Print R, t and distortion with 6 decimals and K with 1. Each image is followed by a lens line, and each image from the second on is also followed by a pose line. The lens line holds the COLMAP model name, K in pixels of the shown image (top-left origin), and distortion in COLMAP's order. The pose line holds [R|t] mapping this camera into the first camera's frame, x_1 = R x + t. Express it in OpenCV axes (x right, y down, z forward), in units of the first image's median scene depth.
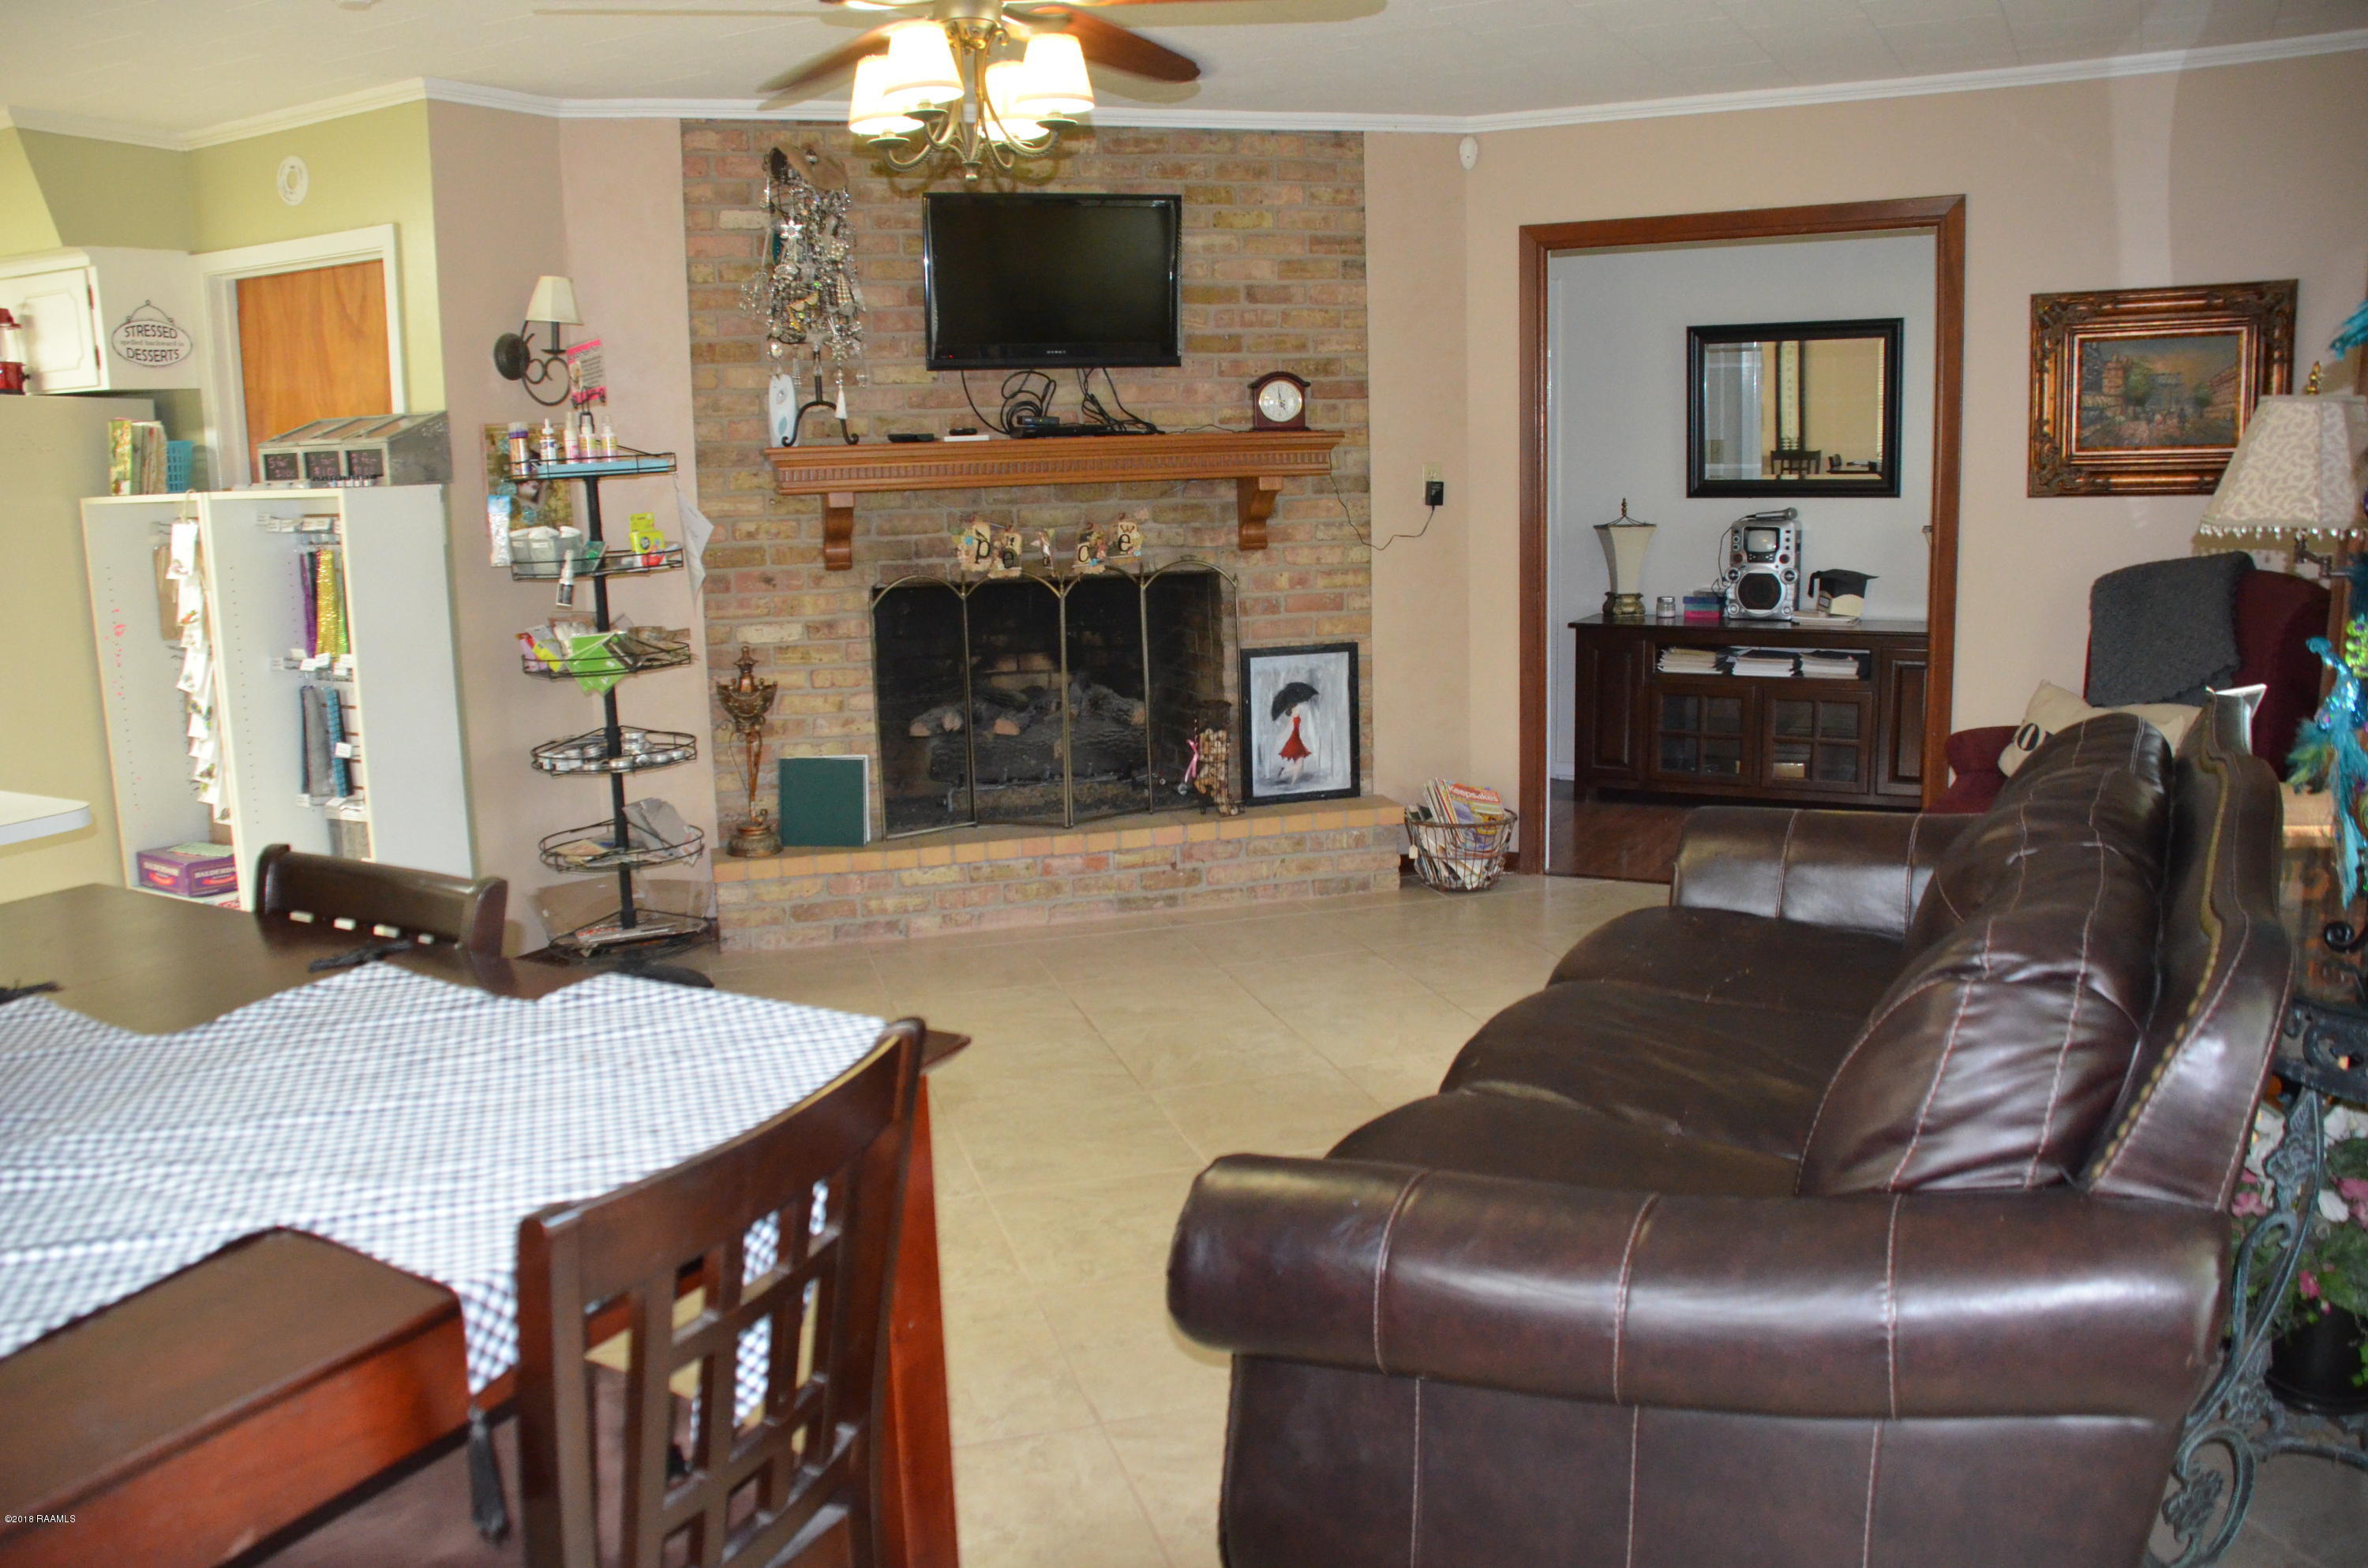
lens RADIAL K [[1845.9, 0, 1160.6], [0, 1845.9, 771.7], [0, 0, 1]] dist [-0.145428, 0.098923]
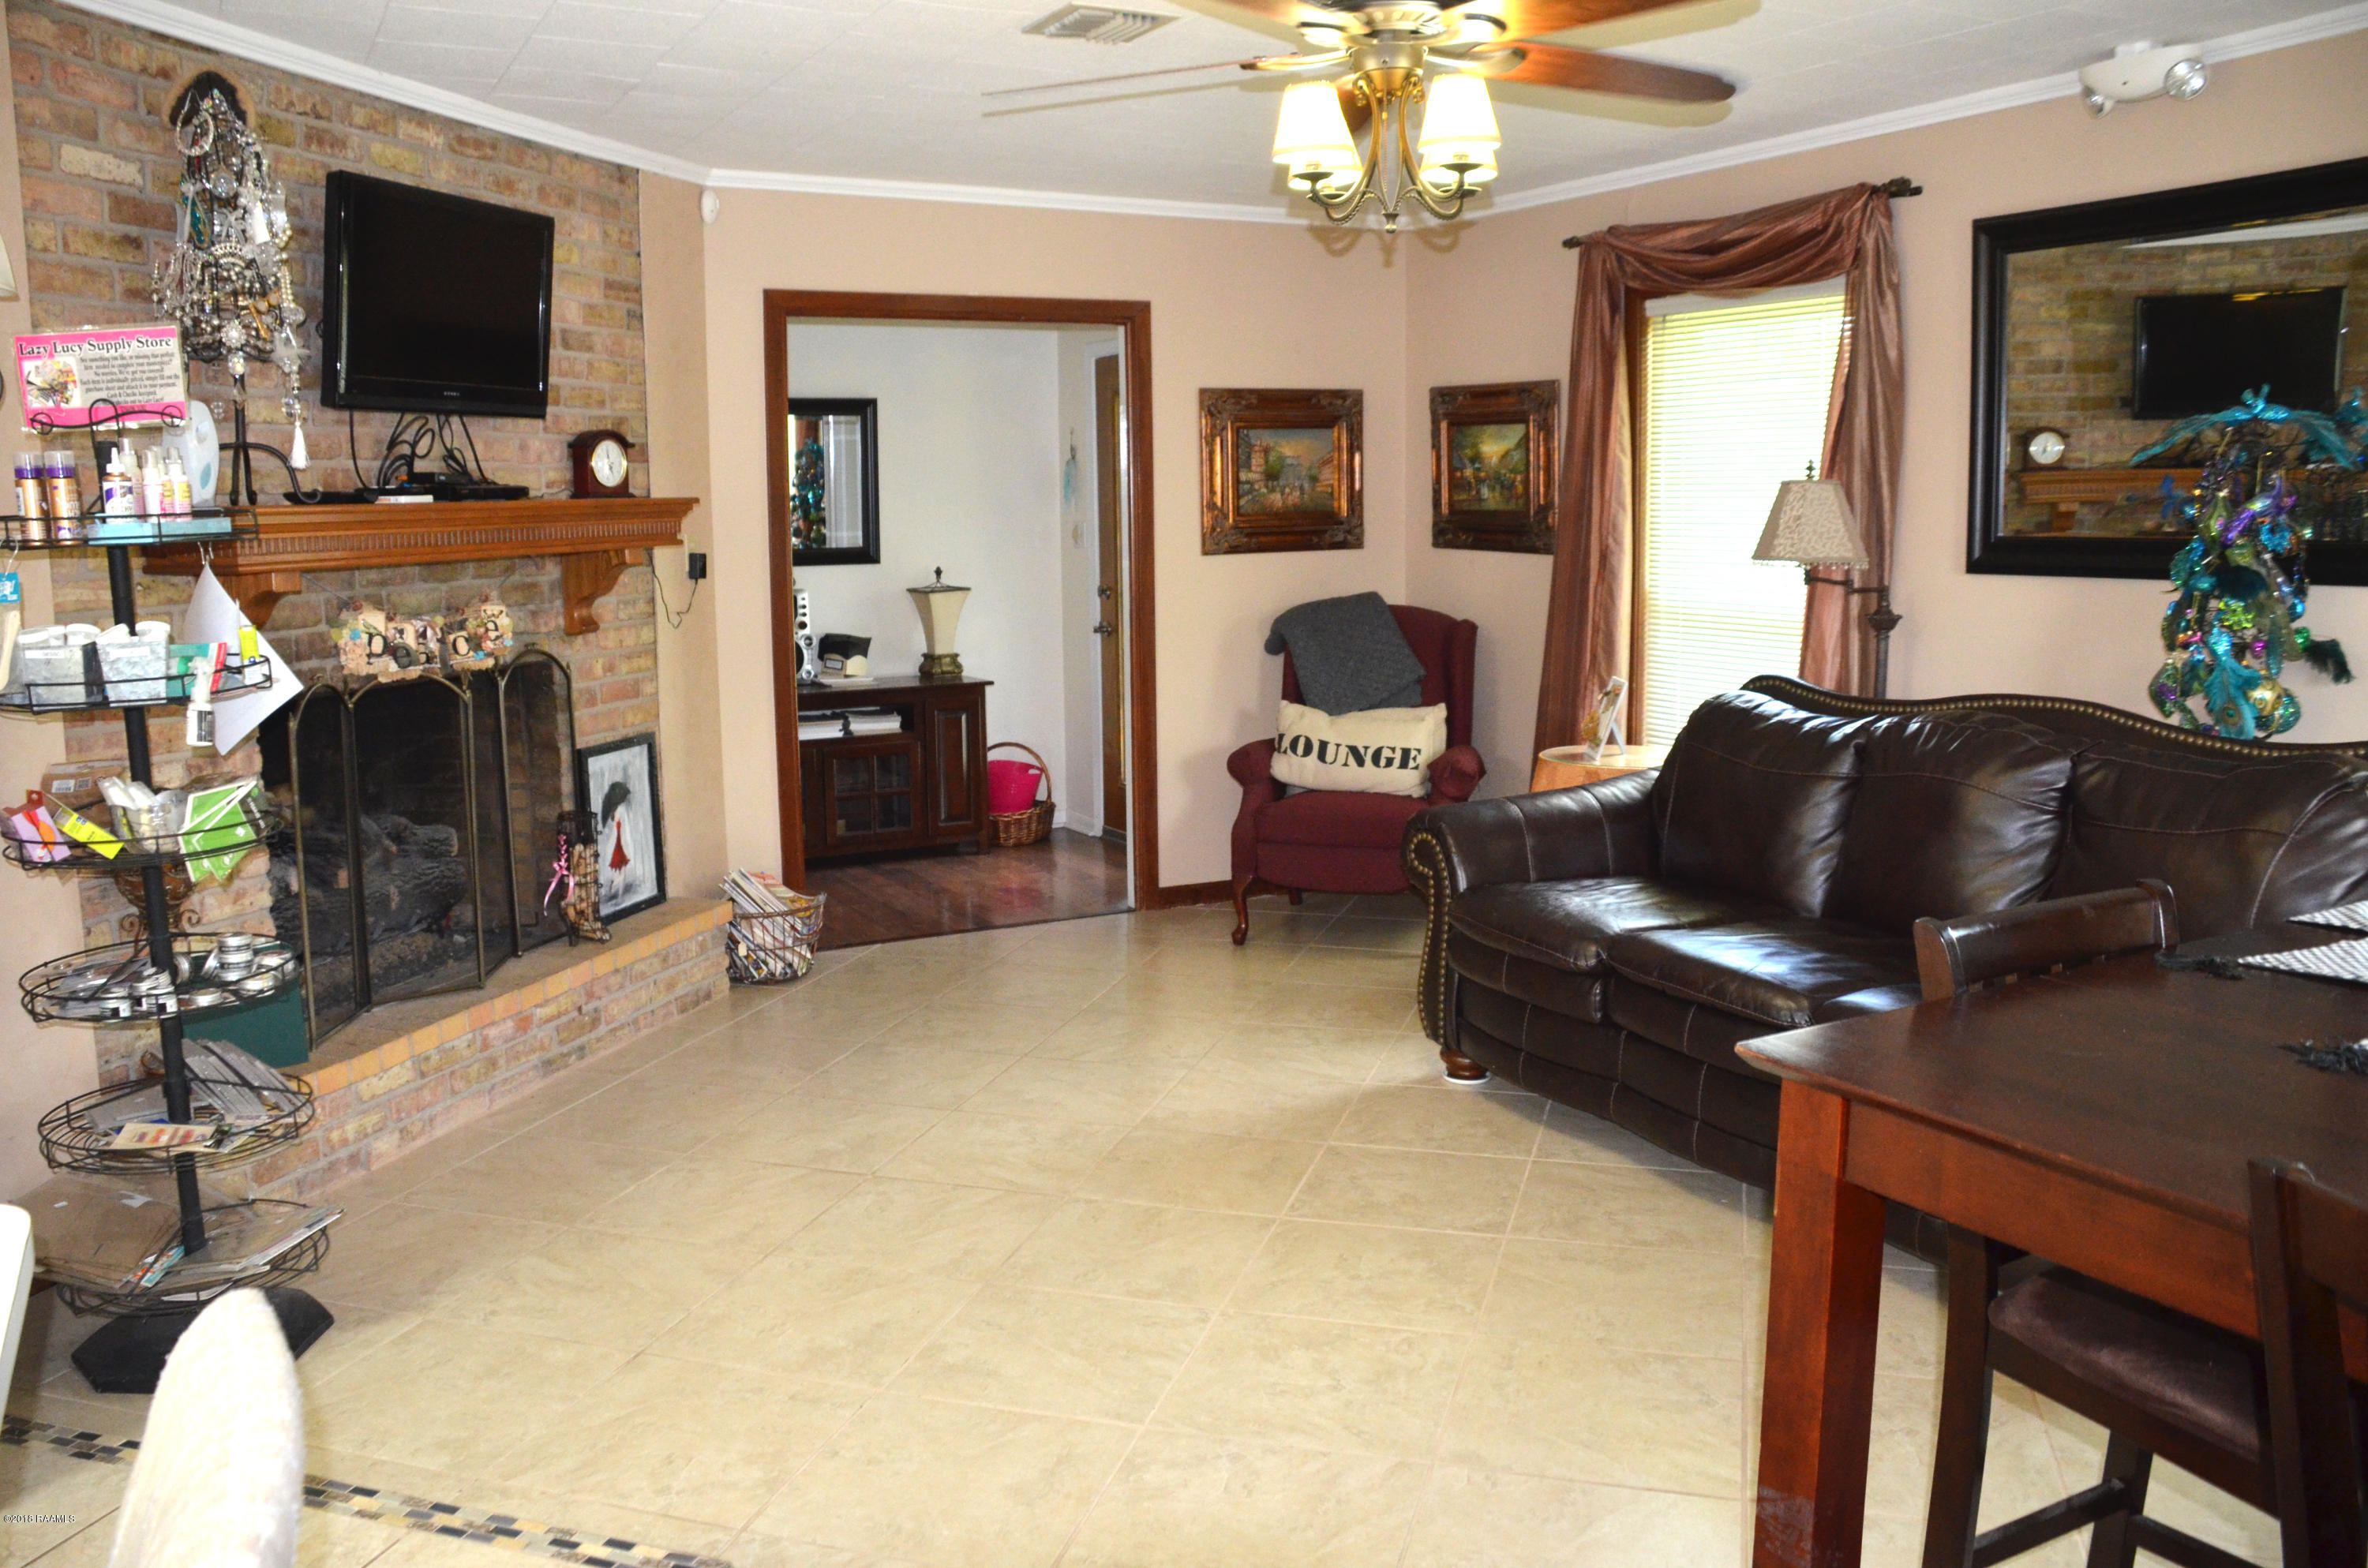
lens RADIAL K [[1884.6, 0, 1145.6], [0, 1884.6, 789.0], [0, 0, 1]] dist [-0.129774, 0.085910]
pose [[0.543887, -0.108178, 0.832156, -0.609646], [0.141963, 0.989224, 0.035810, -0.047348], [-0.827063, 0.098659, 0.553384, 0.340789]]
